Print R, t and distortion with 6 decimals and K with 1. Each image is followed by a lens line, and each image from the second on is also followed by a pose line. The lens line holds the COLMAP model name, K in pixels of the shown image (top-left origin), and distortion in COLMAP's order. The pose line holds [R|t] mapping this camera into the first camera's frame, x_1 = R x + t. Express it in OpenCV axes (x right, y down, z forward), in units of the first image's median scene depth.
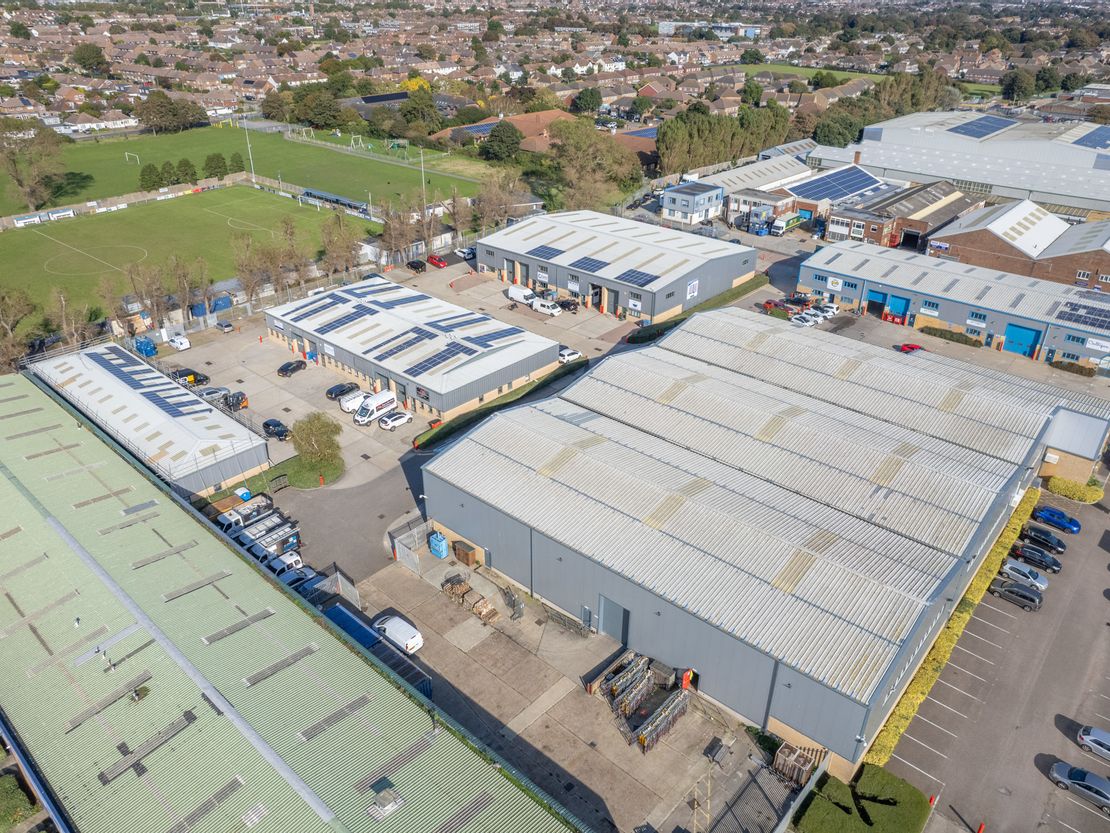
lens RADIAL K [[798.7, 0, 561.1], [0, 798.7, 413.2], [0, 0, 1]] dist [-0.061931, 0.047309]
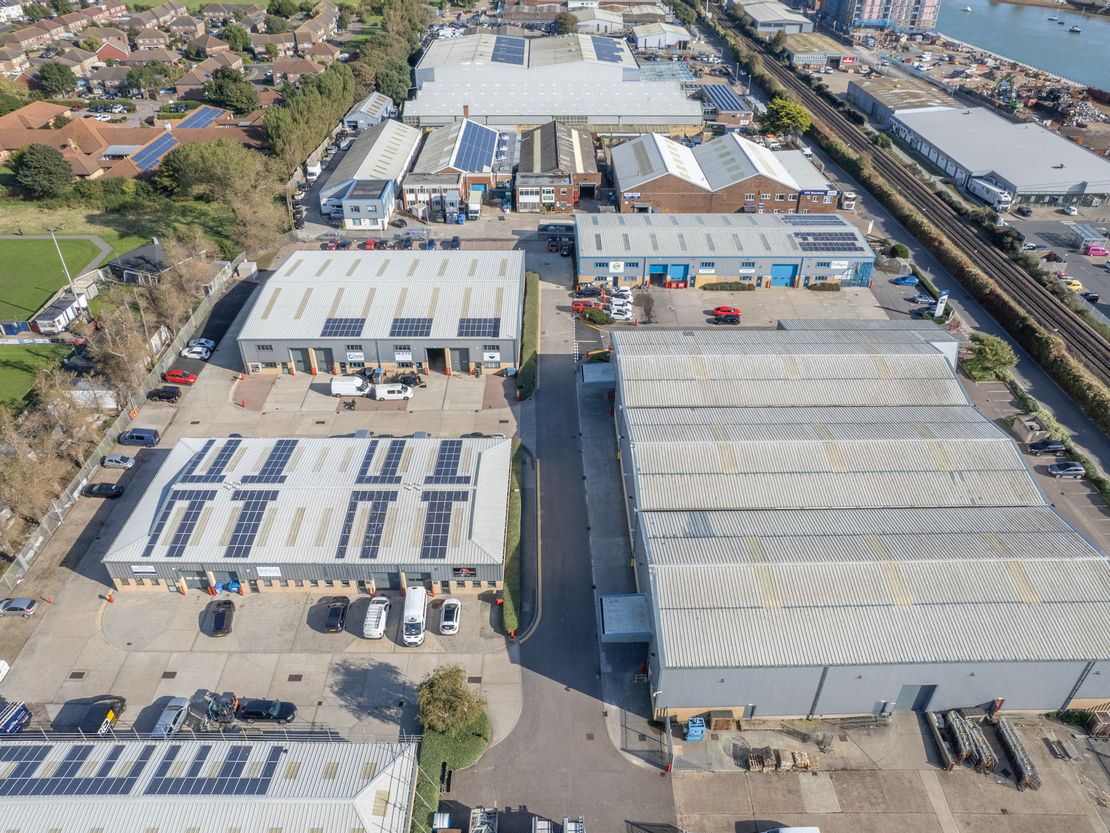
lens RADIAL K [[798.7, 0, 561.1], [0, 798.7, 413.2], [0, 0, 1]] dist [-0.061931, 0.047309]
pose [[0.747380, -0.383763, 0.542355, -0.376762], [0.320093, 0.923310, 0.212223, -0.249050], [-0.582205, 0.014993, 0.812904, 0.210560]]
